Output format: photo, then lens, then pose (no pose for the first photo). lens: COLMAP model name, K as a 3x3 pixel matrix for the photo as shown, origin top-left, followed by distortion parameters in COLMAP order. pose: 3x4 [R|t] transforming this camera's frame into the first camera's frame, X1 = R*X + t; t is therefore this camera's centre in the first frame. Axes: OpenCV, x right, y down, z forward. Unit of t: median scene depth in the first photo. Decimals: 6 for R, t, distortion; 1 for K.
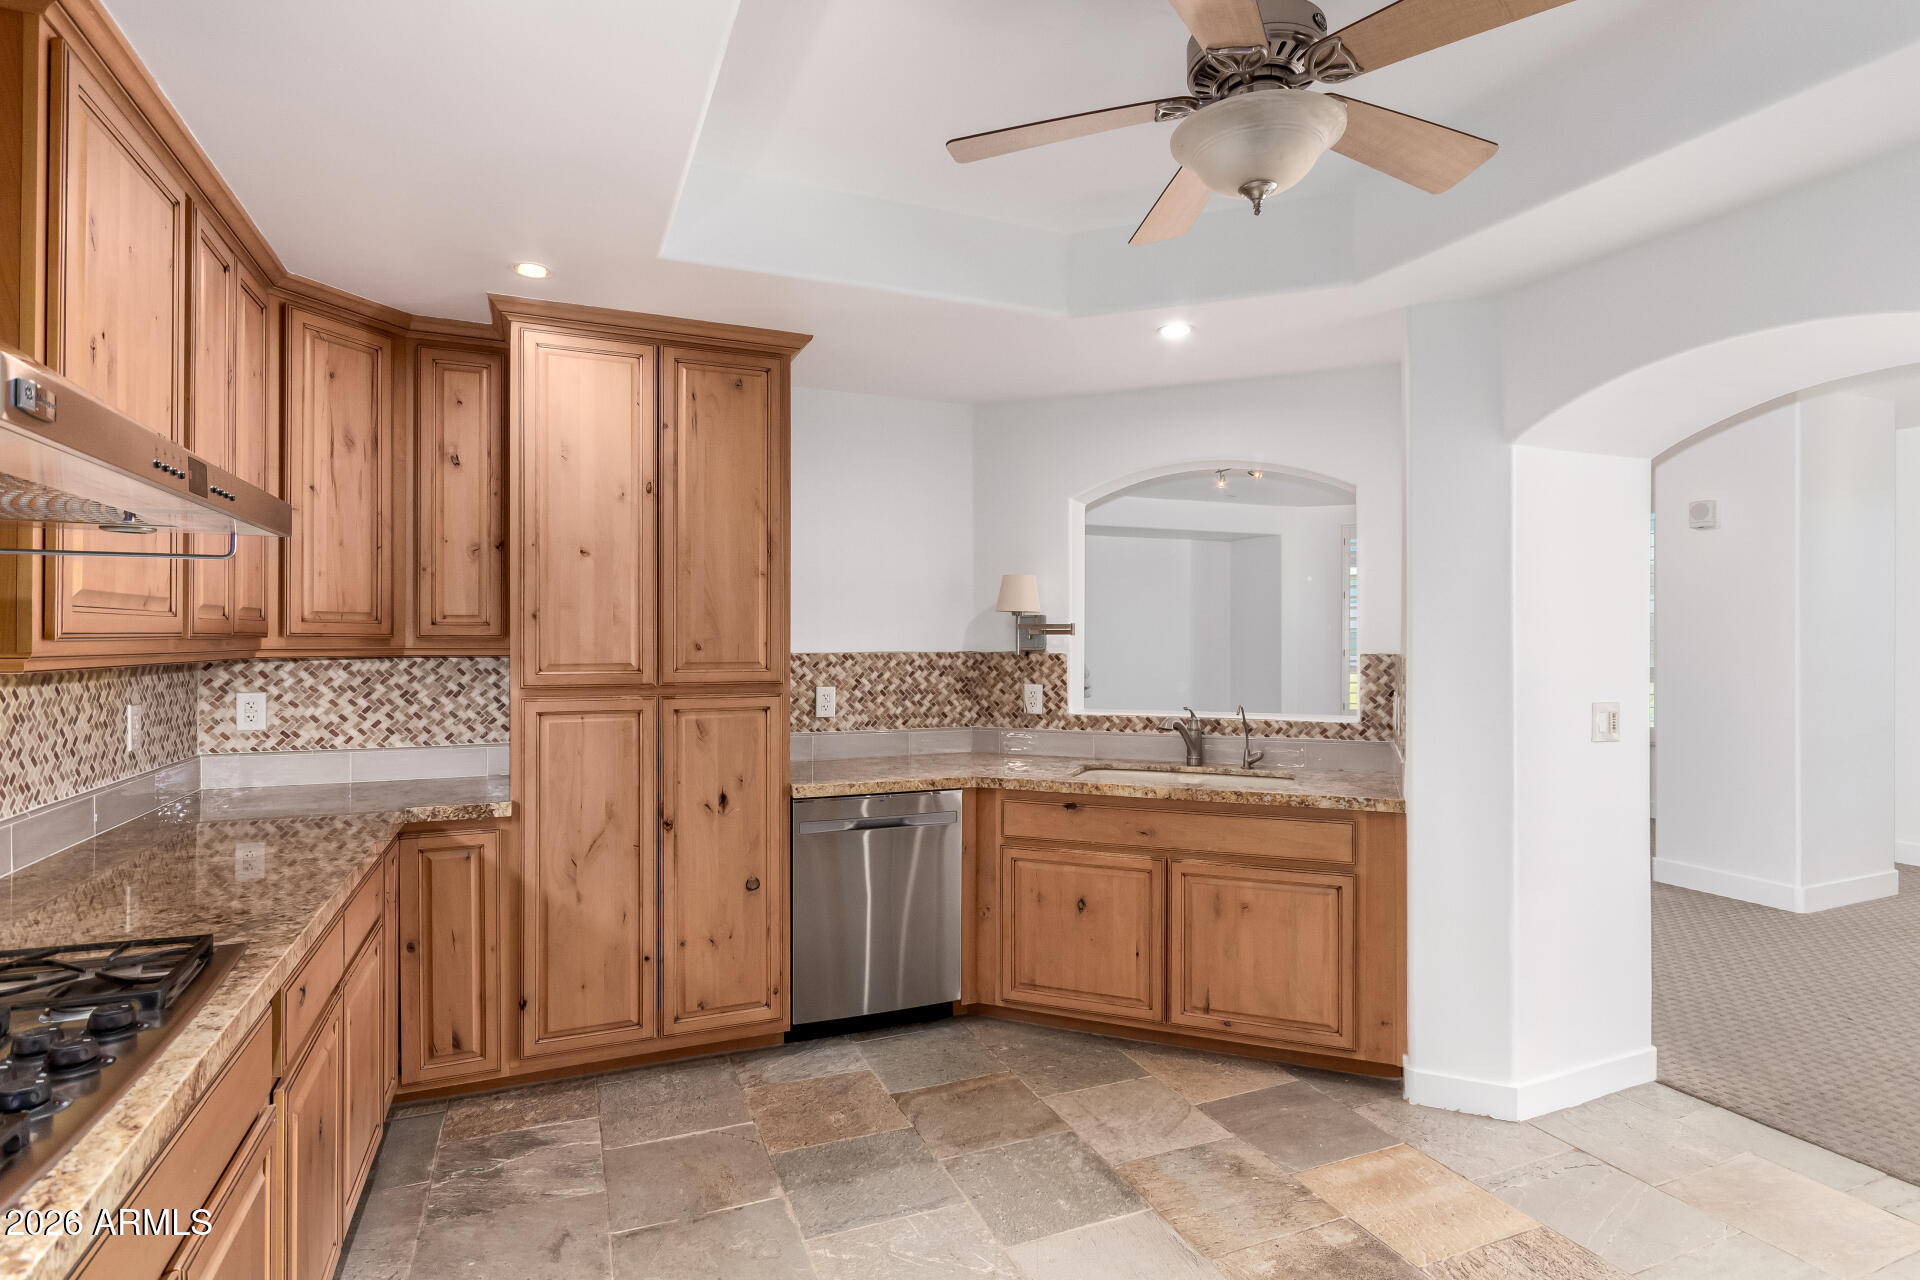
lens RADIAL K [[998.6, 0, 960.0], [0, 998.6, 640.0], [0, 0, 1]] dist [-0.000505, -0.000402]
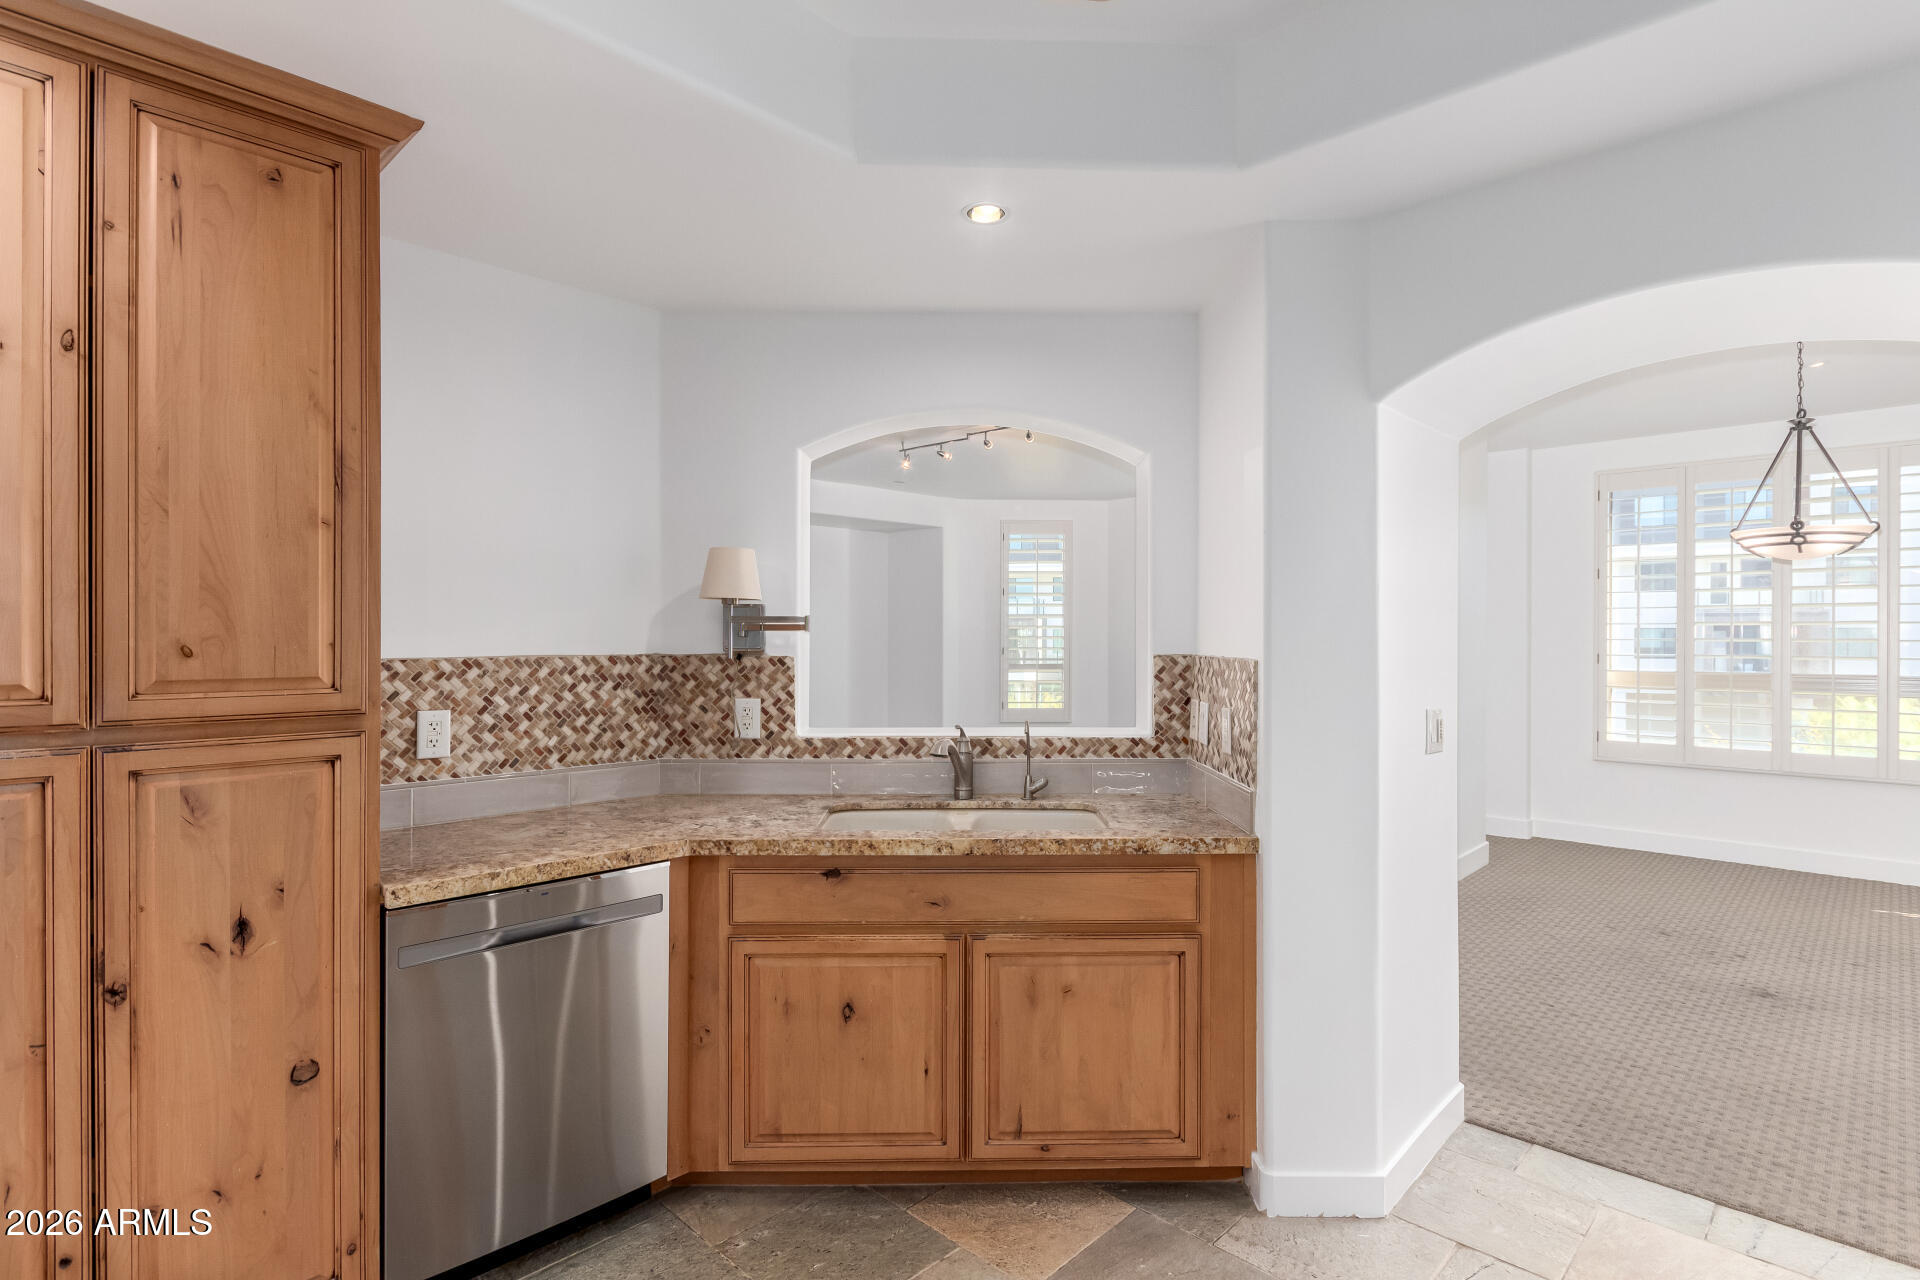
lens RADIAL K [[998.6, 0, 960.0], [0, 998.6, 640.0], [0, 0, 1]] dist [-0.000505, -0.000402]
pose [[0.925603, -0.000291, 0.378495, -0.073665], [-0.000785, 0.999996, 0.002689, -0.000709], [-0.378494, -0.002785, 0.925600, 0.317496]]
